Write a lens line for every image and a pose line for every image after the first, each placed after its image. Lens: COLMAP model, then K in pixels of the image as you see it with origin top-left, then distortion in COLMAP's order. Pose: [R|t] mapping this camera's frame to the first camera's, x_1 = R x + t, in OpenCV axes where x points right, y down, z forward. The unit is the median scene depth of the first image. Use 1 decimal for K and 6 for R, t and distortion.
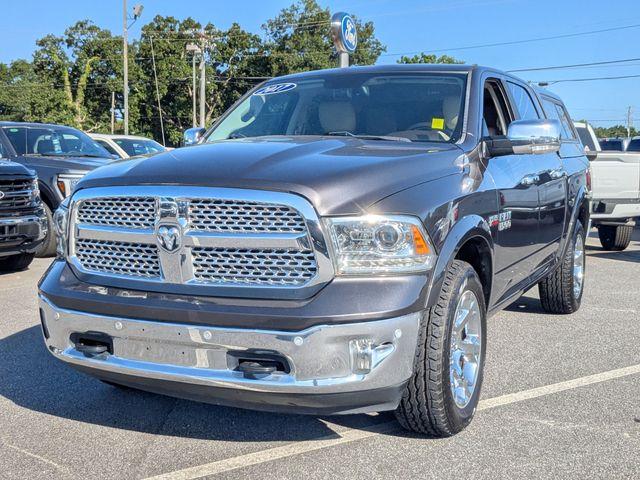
lens RADIAL K [[498.4, 0, 320.0], [0, 498.4, 240.0], [0, 0, 1]] dist [0.036706, 0.000643]
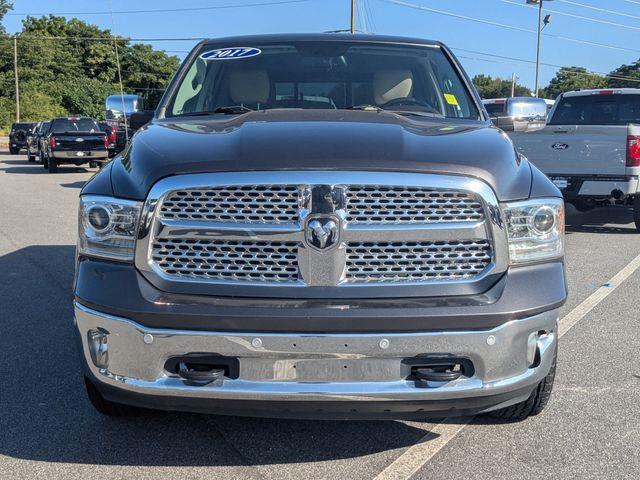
lens RADIAL K [[515.7, 0, 320.0], [0, 515.7, 240.0], [0, 0, 1]] dist [0.027568, -0.002012]
pose [[0.954857, -0.049012, 0.292995, -0.510484], [0.039357, 0.998473, 0.038763, -0.024035], [-0.294447, -0.025482, 0.955328, 0.161439]]
